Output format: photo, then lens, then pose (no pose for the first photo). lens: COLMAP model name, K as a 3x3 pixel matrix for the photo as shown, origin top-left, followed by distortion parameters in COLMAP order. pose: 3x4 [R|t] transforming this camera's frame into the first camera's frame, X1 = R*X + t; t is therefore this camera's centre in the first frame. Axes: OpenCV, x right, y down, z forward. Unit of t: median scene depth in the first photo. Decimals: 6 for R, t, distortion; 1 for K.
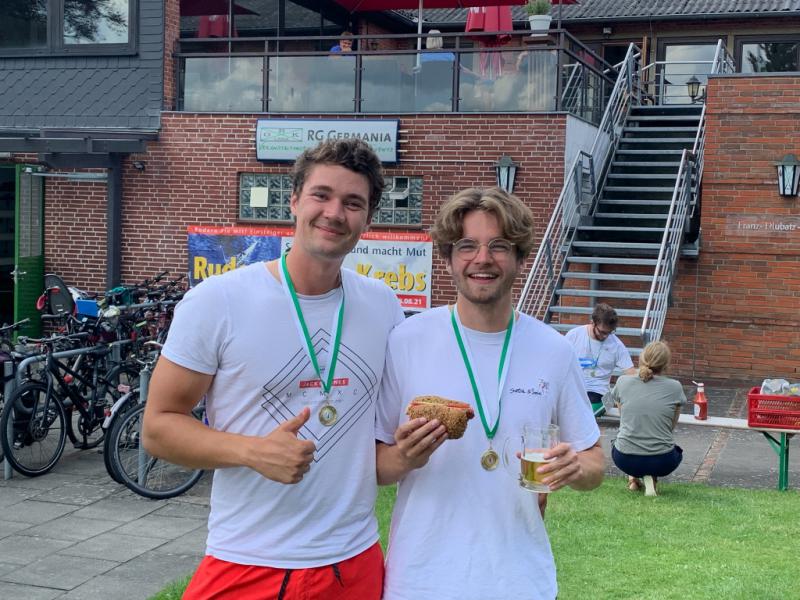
lens RADIAL K [[1152.4, 0, 400.7], [0, 1152.4, 288.1], [0, 0, 1]] dist [0.108520, 0.000000]
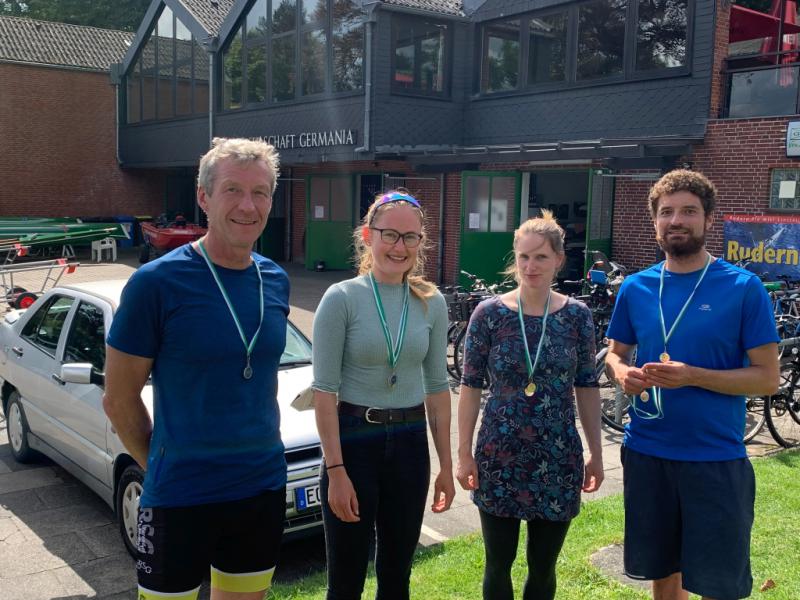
lens RADIAL K [[890.1, 0, 403.6], [0, 890.1, 306.6], [0, 0, 1]] dist [0.032776, 0.000000]
pose [[0.831846, 0.056254, -0.552149, 0.056874], [-0.033155, 0.998110, 0.051739, 0.003801], [0.554016, -0.024732, 0.832139, 0.046810]]
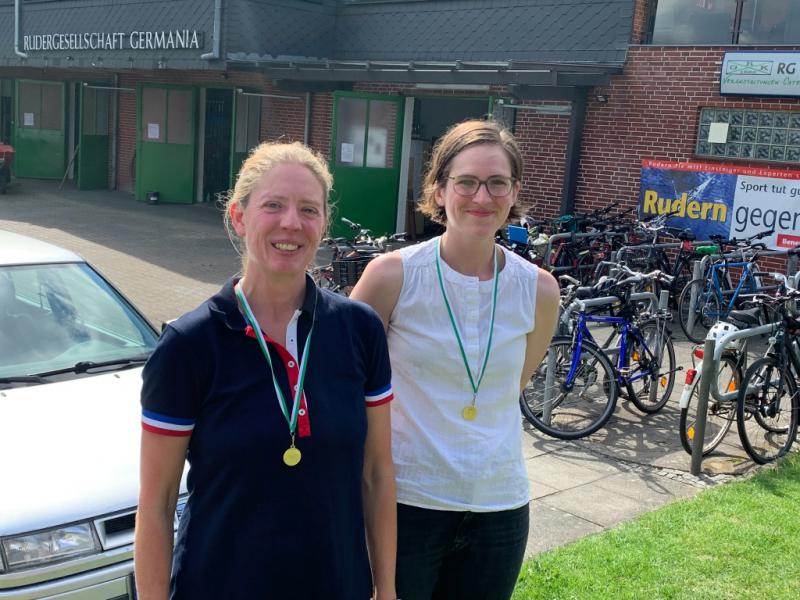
lens RADIAL K [[993.2, 0, 392.1], [0, 993.2, 310.4], [0, 0, 1]] dist [0.038893, 0.000000]
pose [[0.900909, 0.111512, -0.419437, 0.000267], [-0.071829, 0.991411, 0.109296, -0.002232], [0.428022, -0.068338, 0.901181, 0.107265]]
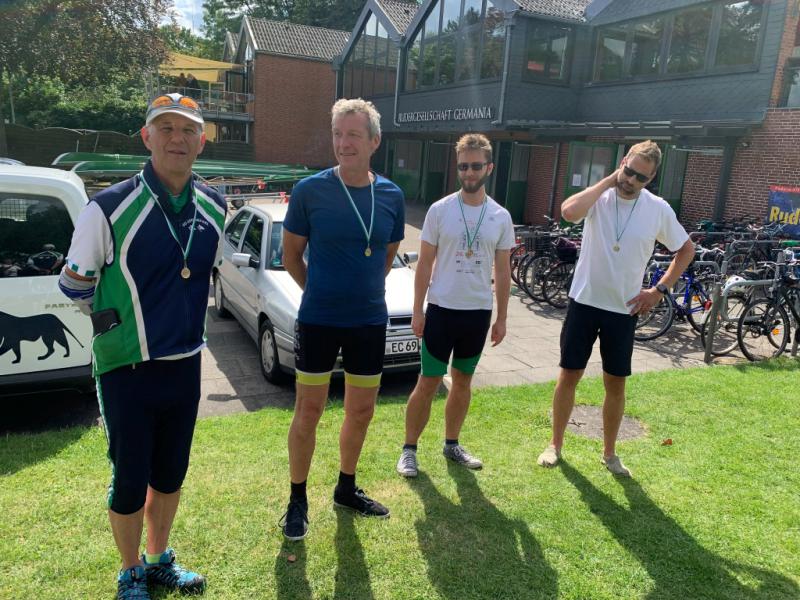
lens RADIAL K [[654.0, 0, 406.6], [0, 654.0, 306.3], [0, 0, 1]] dist [-0.005722, 0.006025]
pose [[0.693198, 0.180453, -0.697791, 0.111167], [-0.091413, 0.982344, 0.163229, 0.005568], [0.714926, -0.049363, 0.697455, 0.058090]]
